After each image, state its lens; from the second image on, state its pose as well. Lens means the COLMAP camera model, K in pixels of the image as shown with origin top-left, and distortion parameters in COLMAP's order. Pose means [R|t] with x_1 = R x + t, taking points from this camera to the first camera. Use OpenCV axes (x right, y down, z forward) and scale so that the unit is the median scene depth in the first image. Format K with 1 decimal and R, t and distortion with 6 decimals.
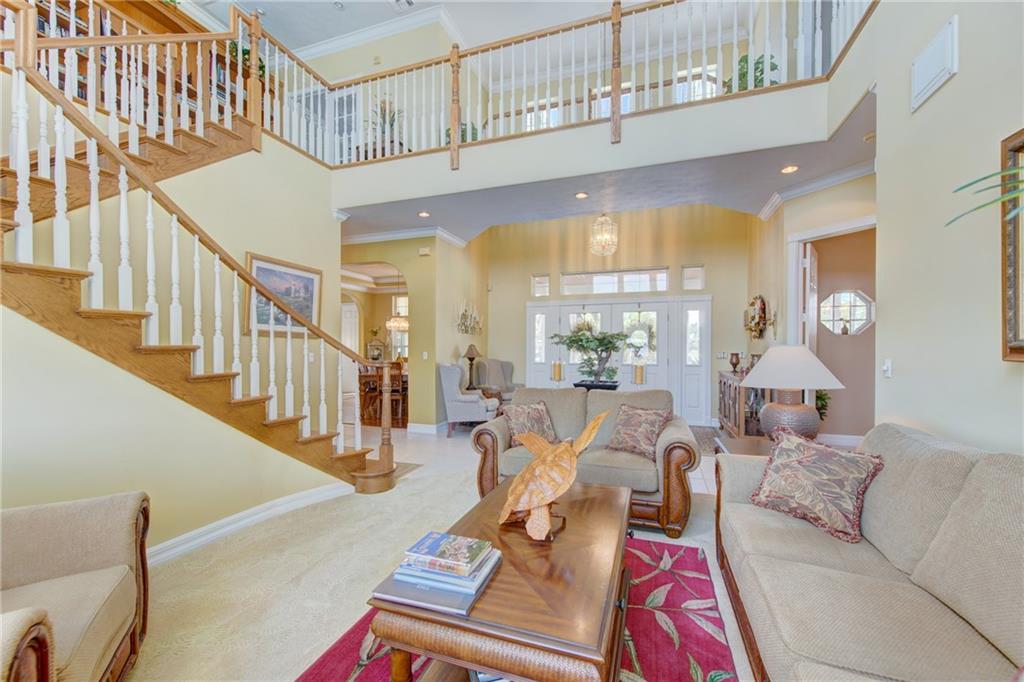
lens RADIAL K [[410.2, 0, 512.3], [0, 410.2, 345.9], [0, 0, 1]] dist [0.000920, -0.000036]
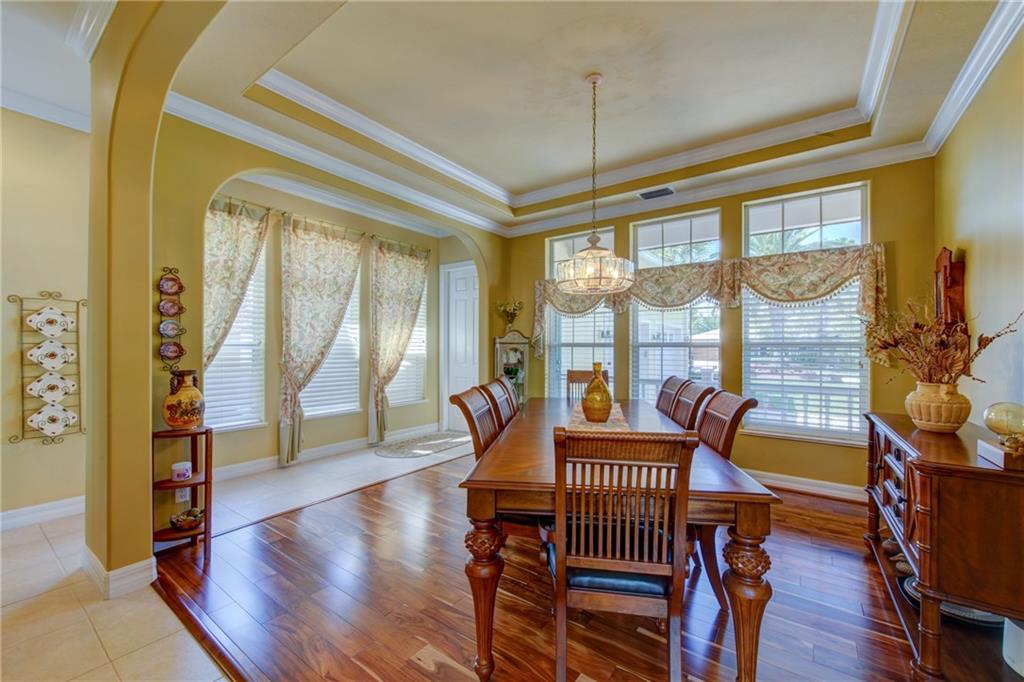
lens RADIAL K [[410.2, 0, 510.5], [0, 410.2, 345.9], [0, 0, 1]] dist [0.000920, -0.000036]
pose [[0.955440, 0.000951, -0.295184, -0.194866], [0.000153, 0.999993, 0.003717, 0.000898], [0.295185, -0.003596, 0.955433, 0.546350]]
